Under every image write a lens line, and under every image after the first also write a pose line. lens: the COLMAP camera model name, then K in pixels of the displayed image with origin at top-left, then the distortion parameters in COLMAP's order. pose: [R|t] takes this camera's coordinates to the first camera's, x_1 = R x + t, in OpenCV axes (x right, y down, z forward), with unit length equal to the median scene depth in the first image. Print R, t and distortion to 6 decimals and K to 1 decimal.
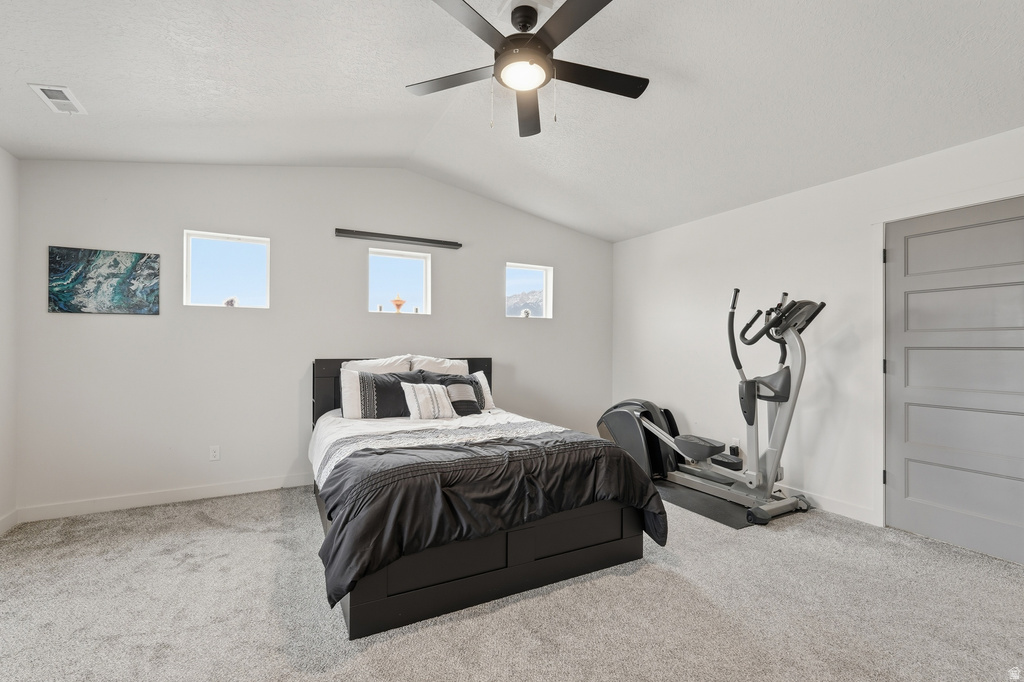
lens RADIAL K [[457.4, 0, 507.4], [0, 457.4, 342.2], [0, 0, 1]] dist [-0.005394, 0.004296]
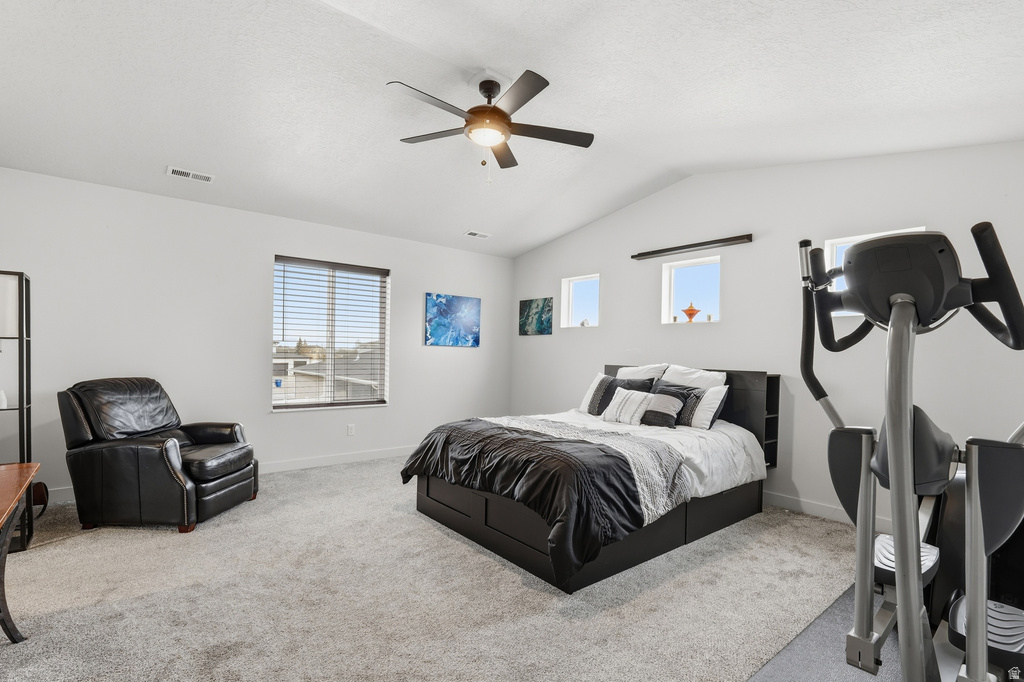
lens RADIAL K [[457.4, 0, 508.4], [0, 457.4, 358.3], [0, 0, 1]] dist [-0.005394, 0.004296]
pose [[0.220280, 0.015282, -0.975317, 0.810266], [-0.006378, 0.999878, 0.014226, 0.003336], [0.975416, 0.003087, 0.220350, 0.499316]]
